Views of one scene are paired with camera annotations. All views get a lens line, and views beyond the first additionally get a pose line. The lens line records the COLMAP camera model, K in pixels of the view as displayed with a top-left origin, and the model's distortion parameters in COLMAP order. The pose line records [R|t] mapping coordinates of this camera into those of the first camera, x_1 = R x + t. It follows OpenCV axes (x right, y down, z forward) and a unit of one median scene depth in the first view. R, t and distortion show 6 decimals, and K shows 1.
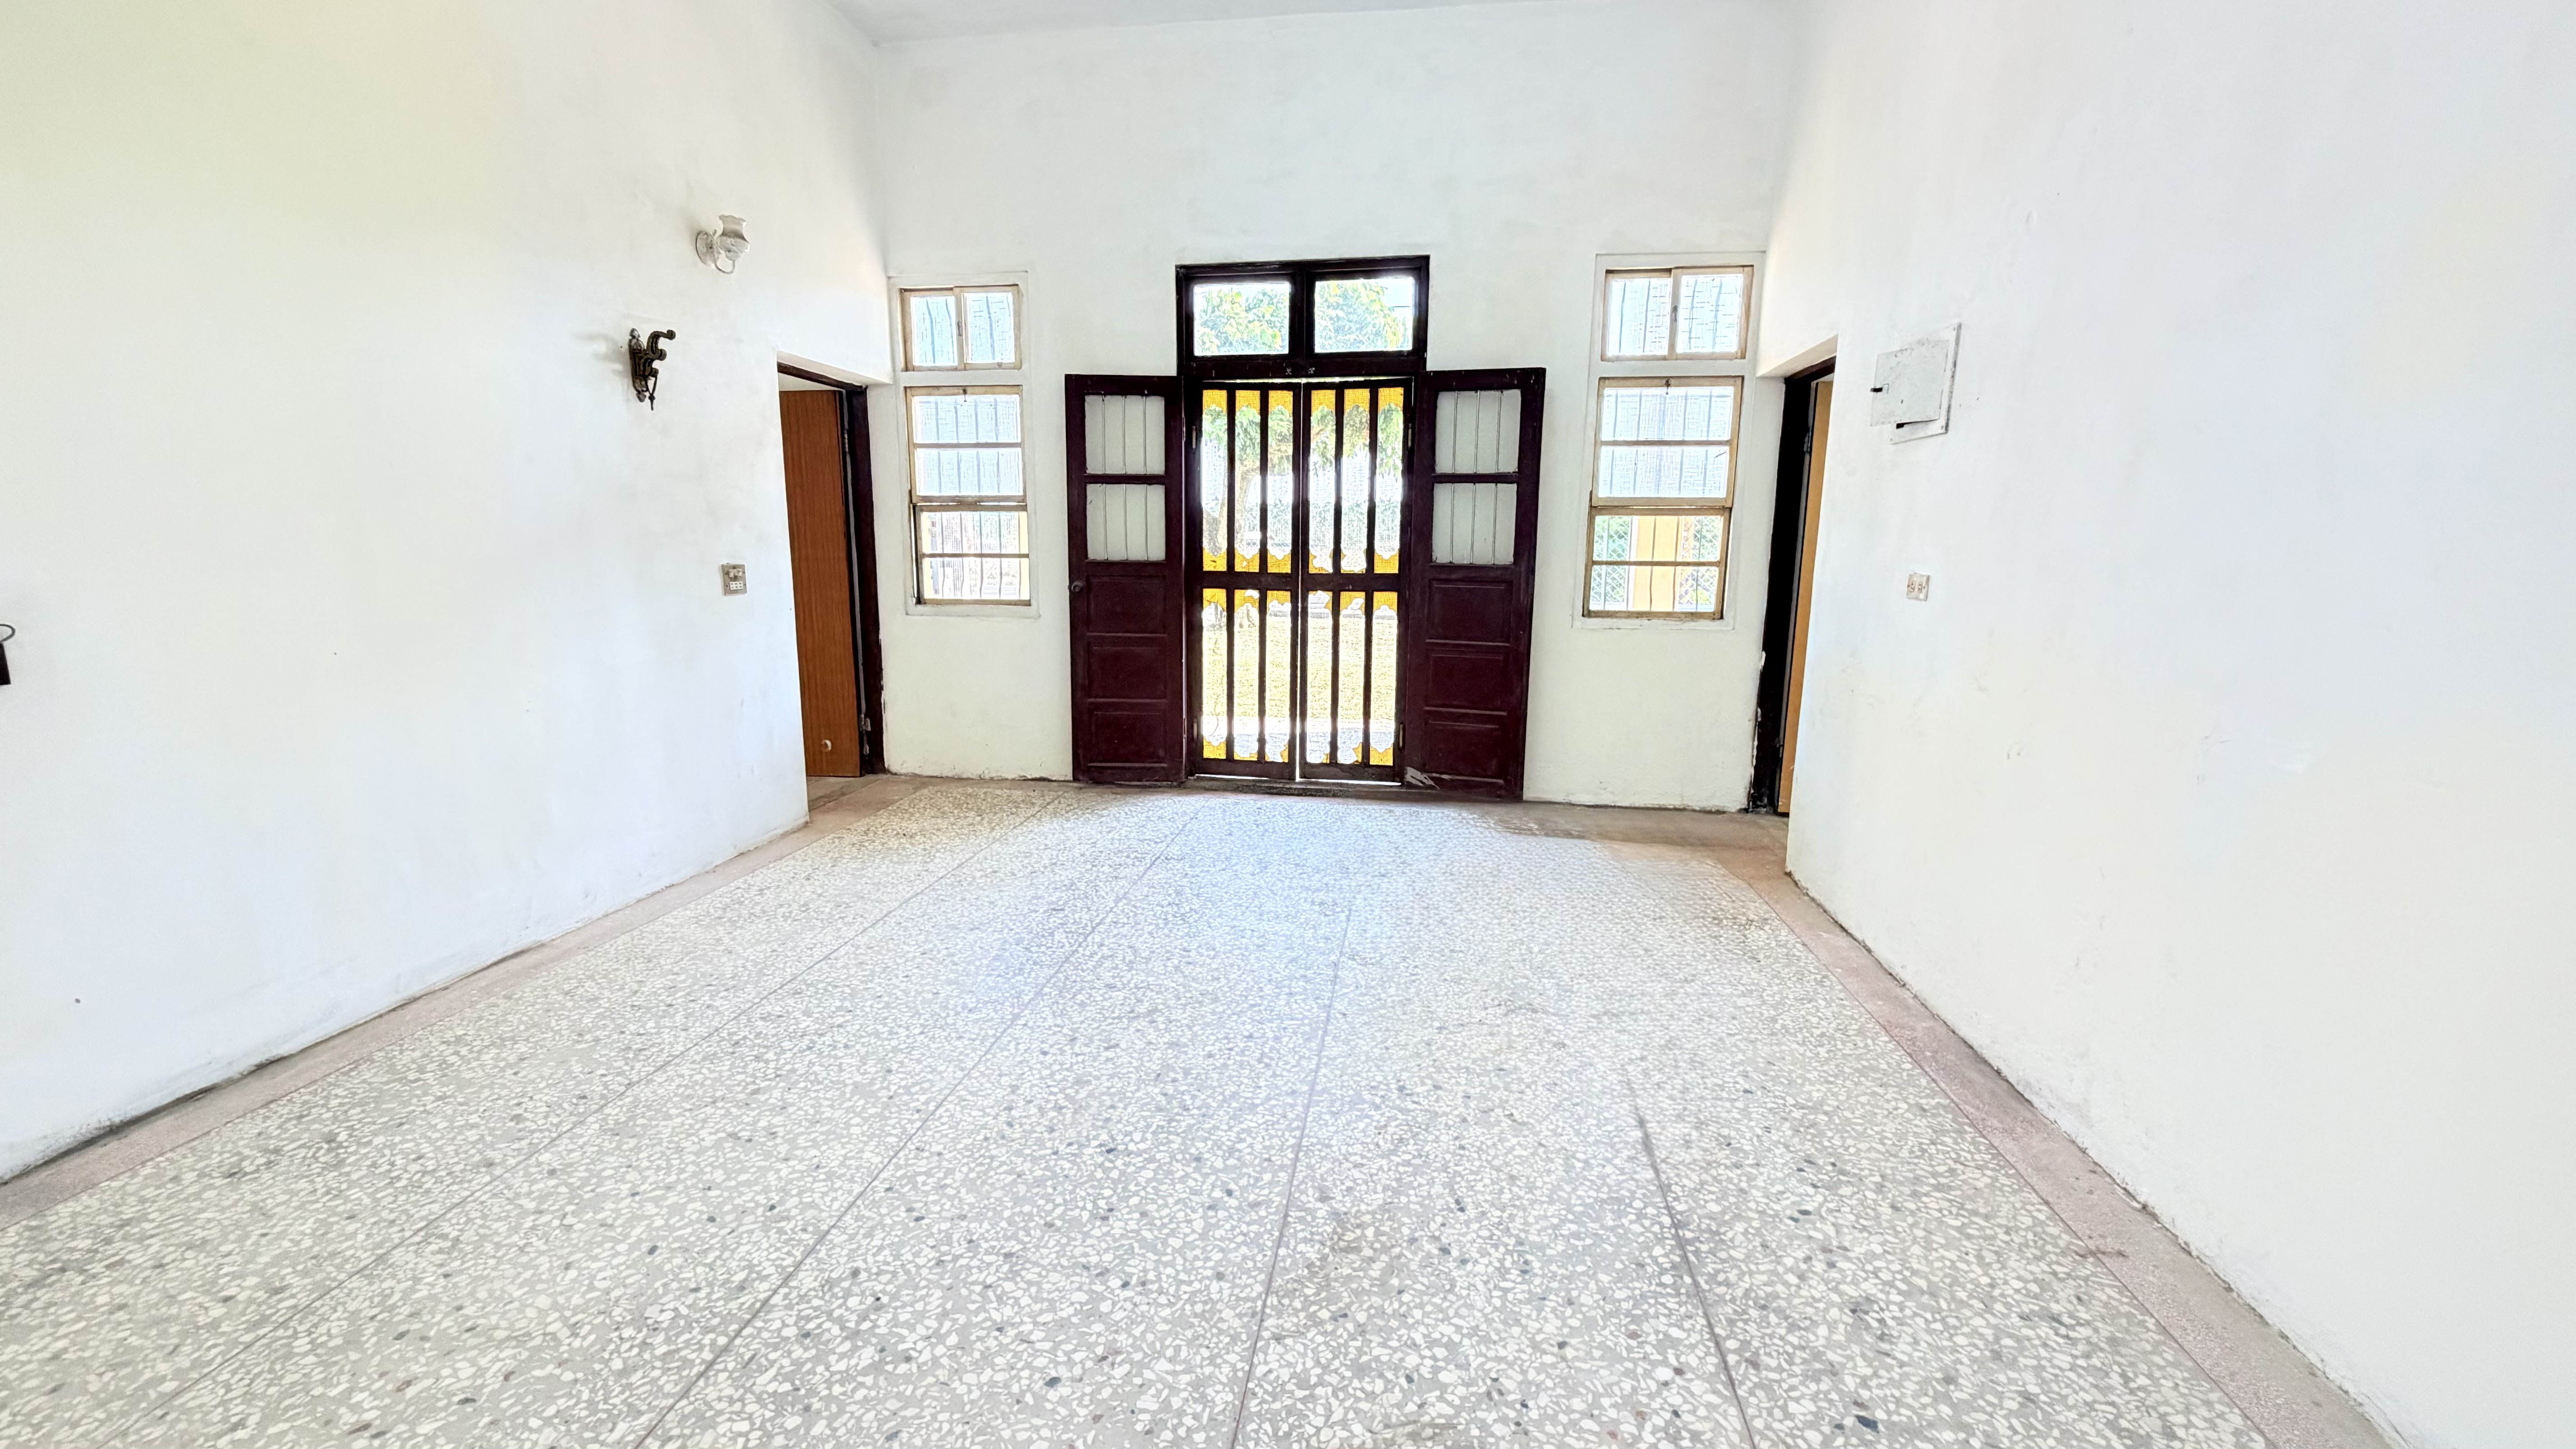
lens RADIAL K [[1037.0, 0, 1288.0], [0, 1037.0, 724.5], [0, 0, 1]] dist [0.000187, 0.000023]
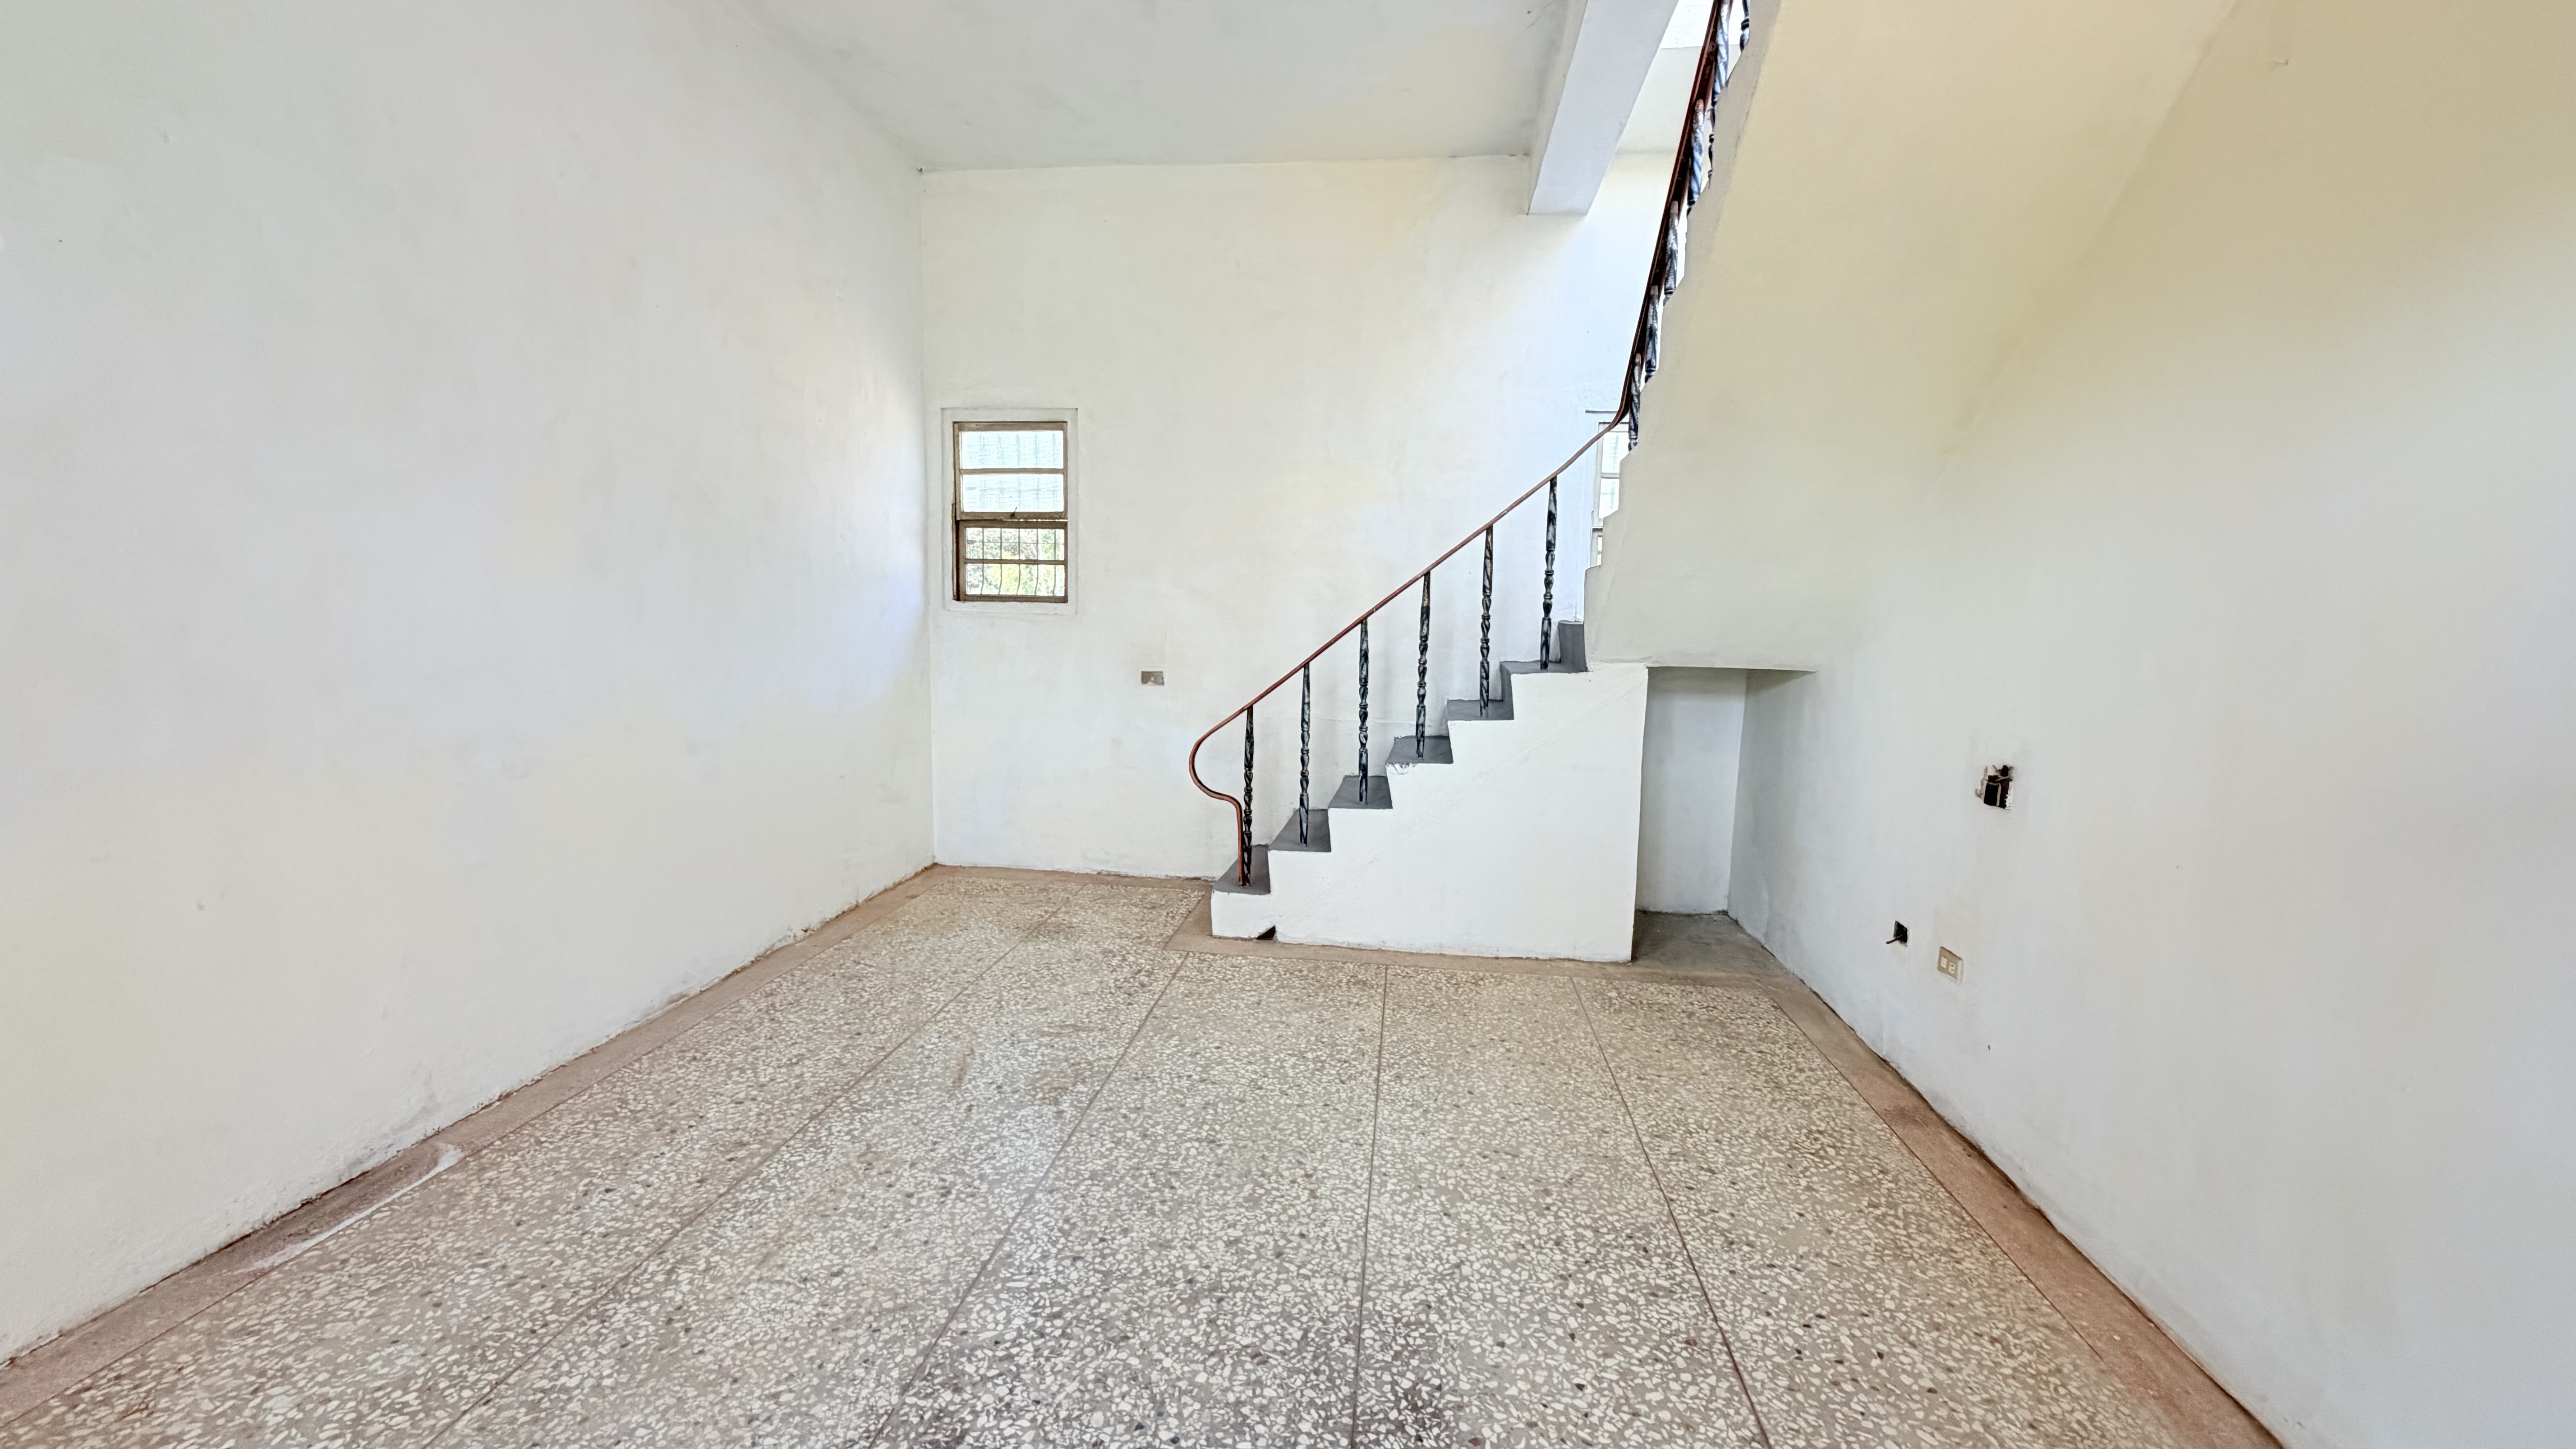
lens RADIAL K [[1037.0, 0, 1288.0], [0, 1037.0, 724.5], [0, 0, 1]] dist [0.000187, 0.000023]
pose [[-0.999253, -0.032762, -0.020499, -0.218162], [-0.037215, 0.958764, 0.281756, -0.451054], [0.010423, 0.282309, -0.959267, 2.058883]]
